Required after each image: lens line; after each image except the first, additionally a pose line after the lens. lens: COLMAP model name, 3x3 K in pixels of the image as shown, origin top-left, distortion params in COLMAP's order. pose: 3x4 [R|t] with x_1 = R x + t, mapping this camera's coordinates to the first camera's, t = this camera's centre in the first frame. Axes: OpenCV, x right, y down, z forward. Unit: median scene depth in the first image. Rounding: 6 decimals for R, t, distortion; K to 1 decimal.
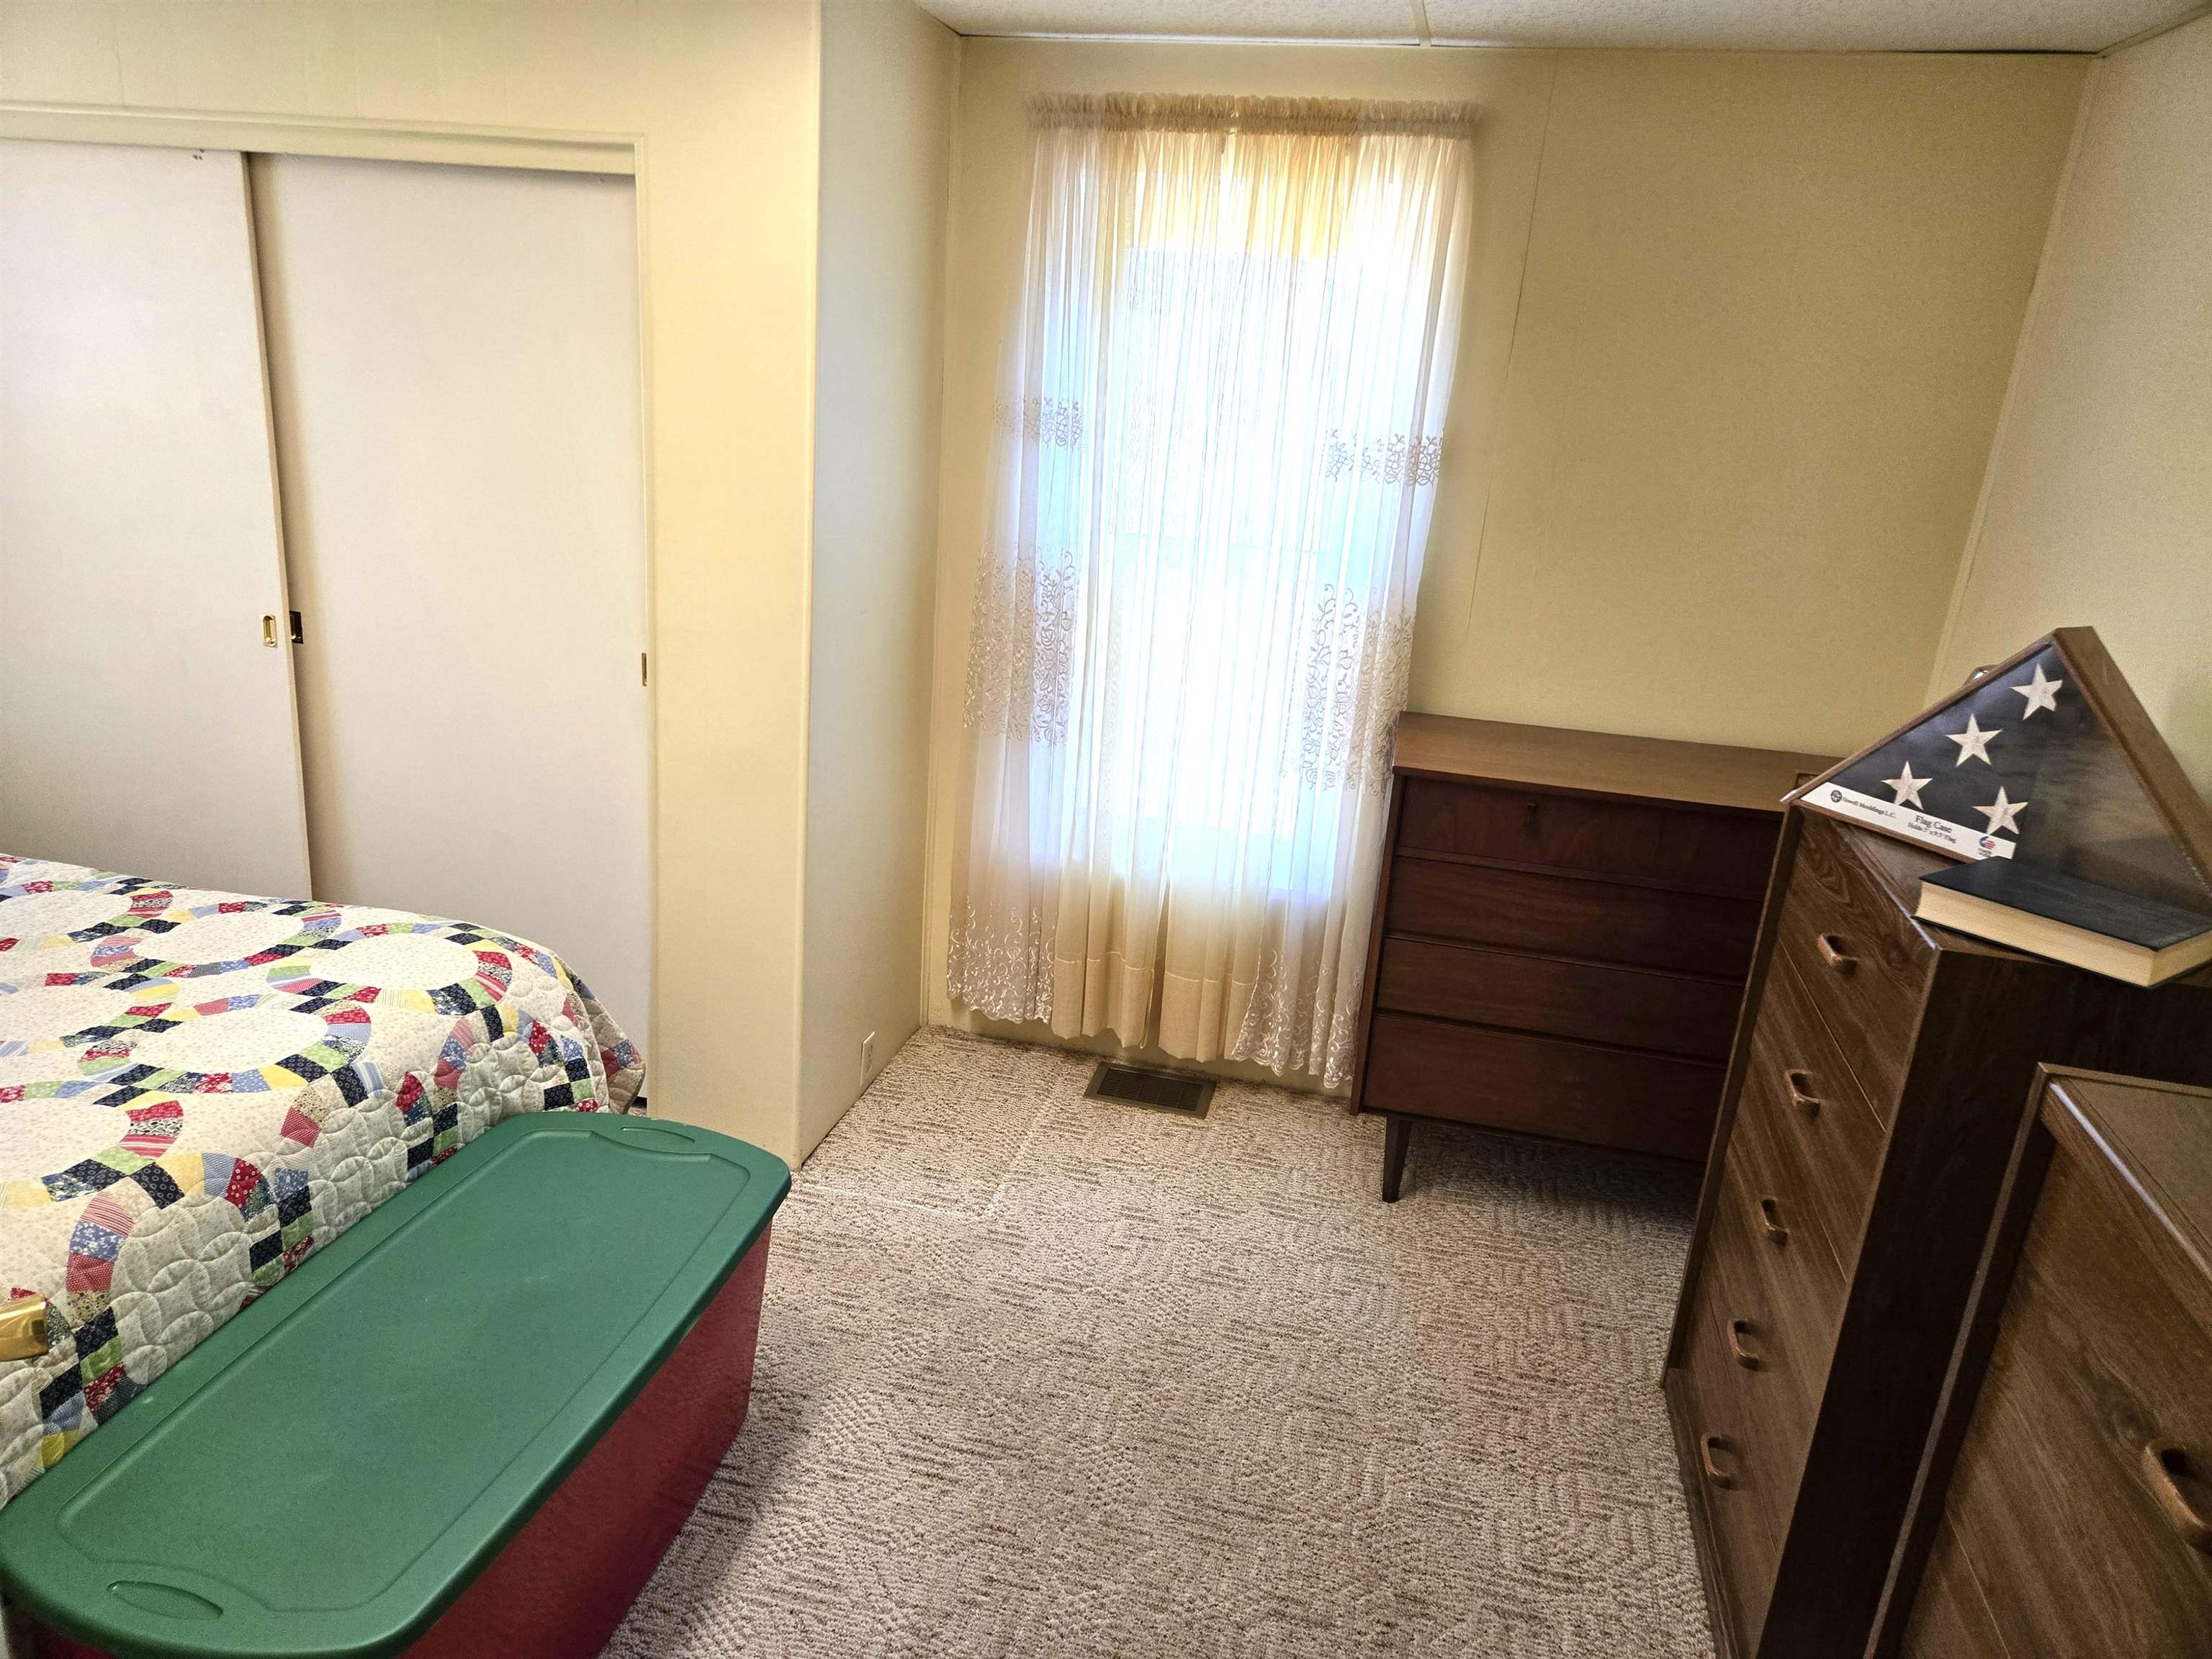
lens RADIAL K [[1481.8, 0, 1107.0], [0, 1481.8, 828.0], [0, 0, 1]] dist [0.000173, -0.002465]
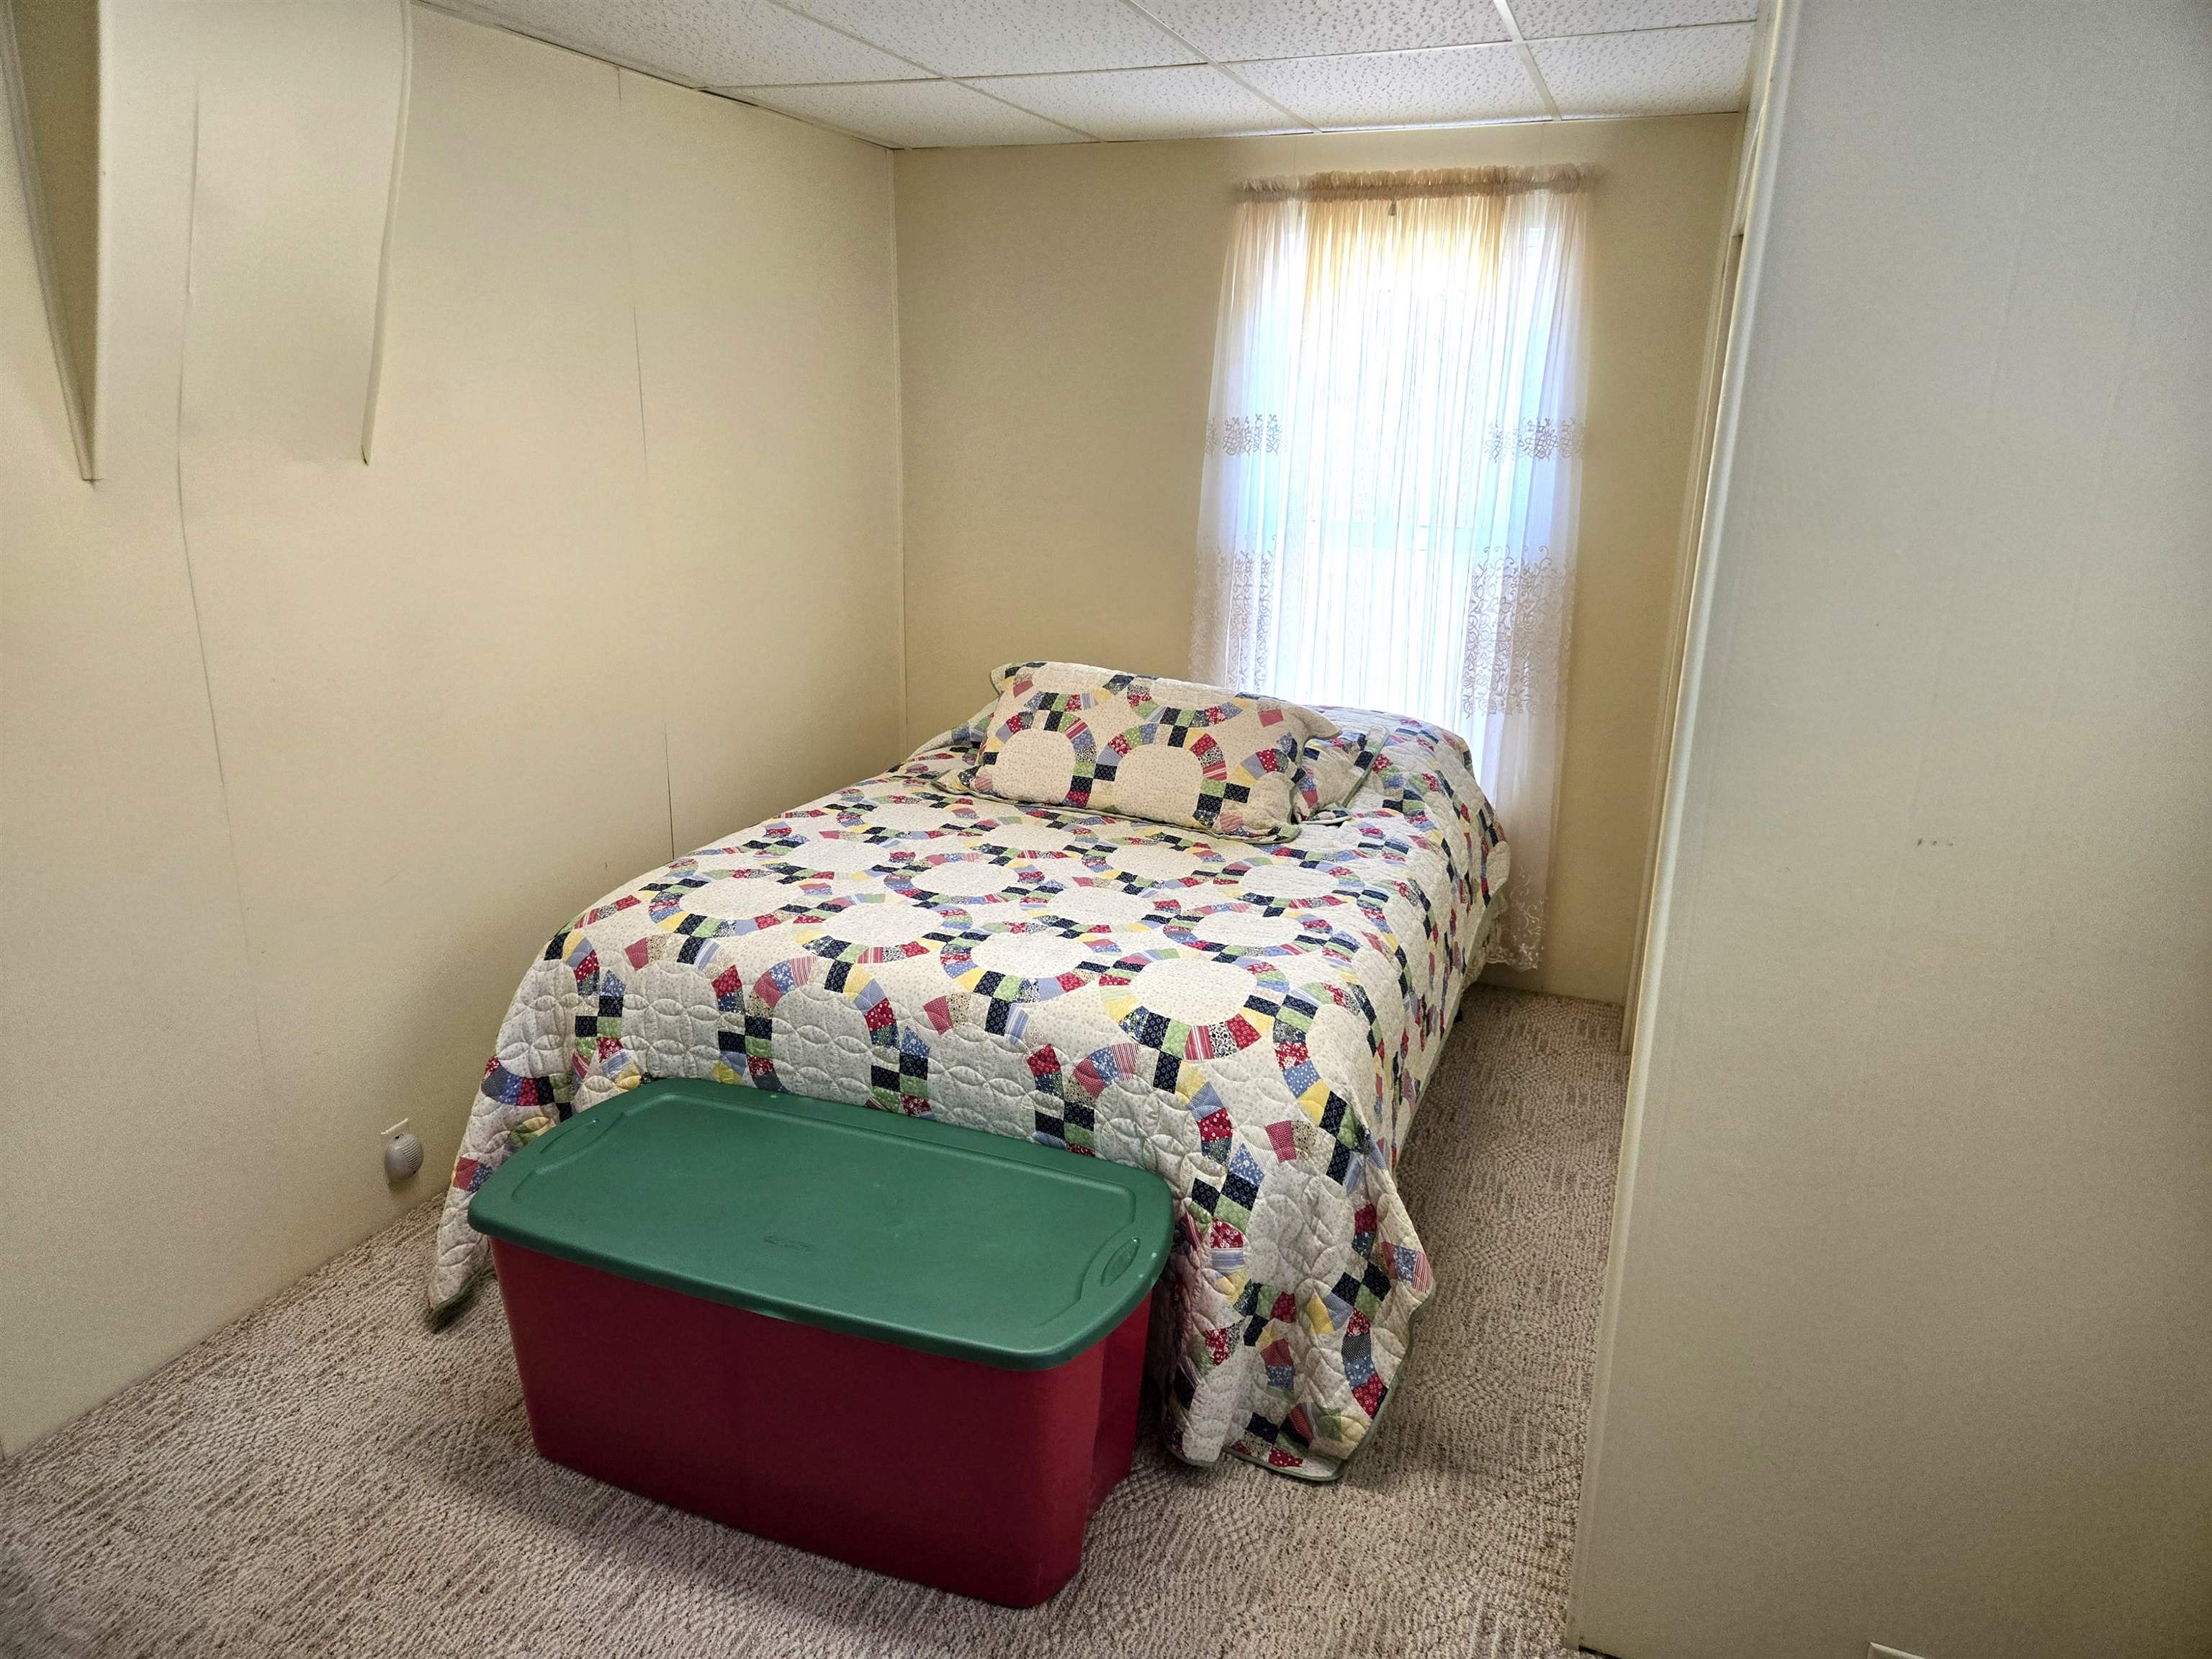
lens RADIAL K [[1481.8, 0, 1105.9], [0, 1481.8, 834.6], [0, 0, 1]] dist [0.000173, -0.002465]
pose [[-0.143557, 0.197472, -0.969740, 0.534936], [-0.334247, 0.912634, 0.235324, -0.240752], [0.931488, 0.357915, -0.065011, 1.046300]]
